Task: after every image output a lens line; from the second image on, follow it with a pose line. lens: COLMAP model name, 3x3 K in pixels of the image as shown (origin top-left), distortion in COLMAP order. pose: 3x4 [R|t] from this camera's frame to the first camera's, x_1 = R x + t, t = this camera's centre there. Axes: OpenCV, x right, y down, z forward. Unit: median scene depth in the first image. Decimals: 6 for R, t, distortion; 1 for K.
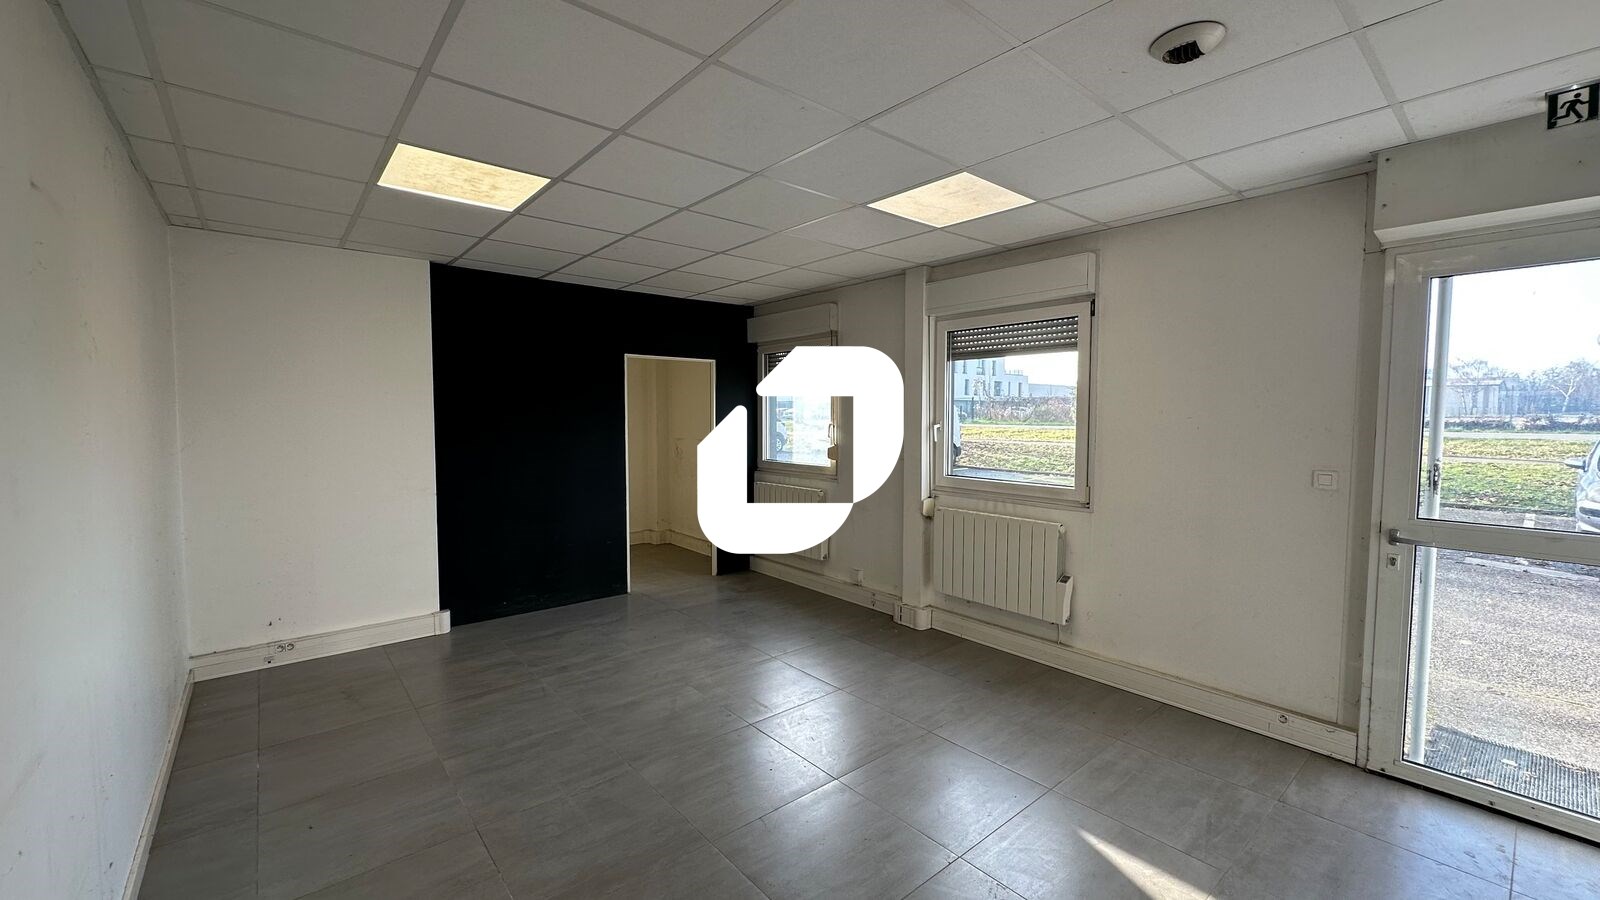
lens RADIAL K [[638.7, 0, 800.0], [0, 638.7, 450.0], [0, 0, 1]] dist [-0.000246, 0.000138]
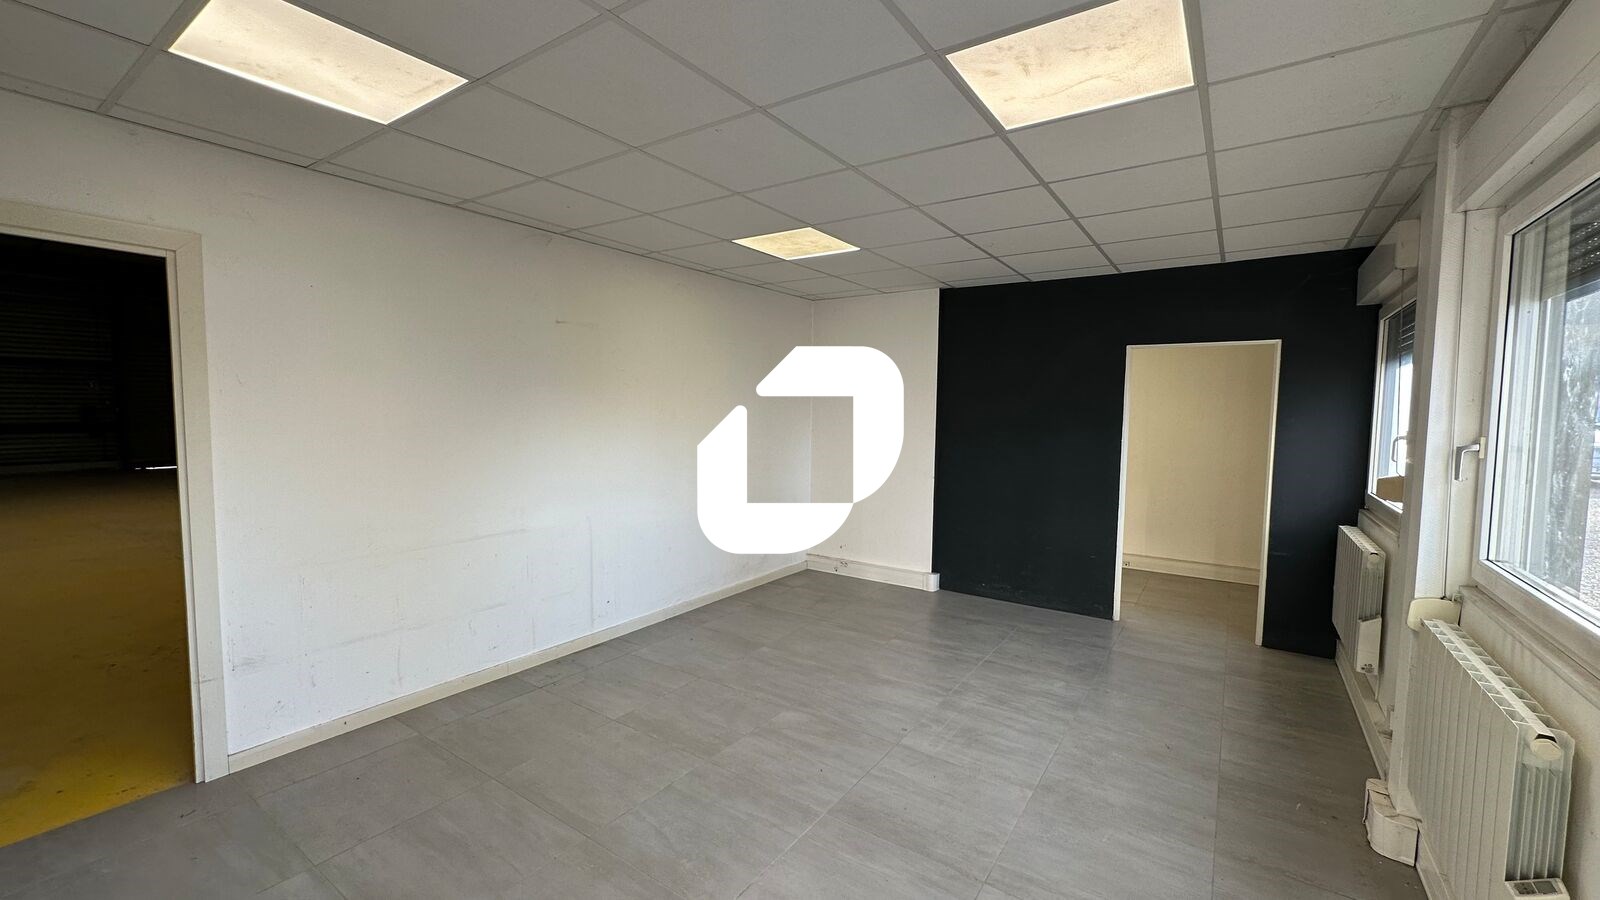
lens RADIAL K [[636.7, 0, 800.0], [0, 636.7, 450.0], [0, 0, 1]] dist [-0.000919, 0.000228]
pose [[0.262239, 0.065674, -0.962766, 0.541093], [-0.067628, 0.996479, 0.049553, -0.027288], [0.962630, 0.052115, 0.265757, 0.423731]]
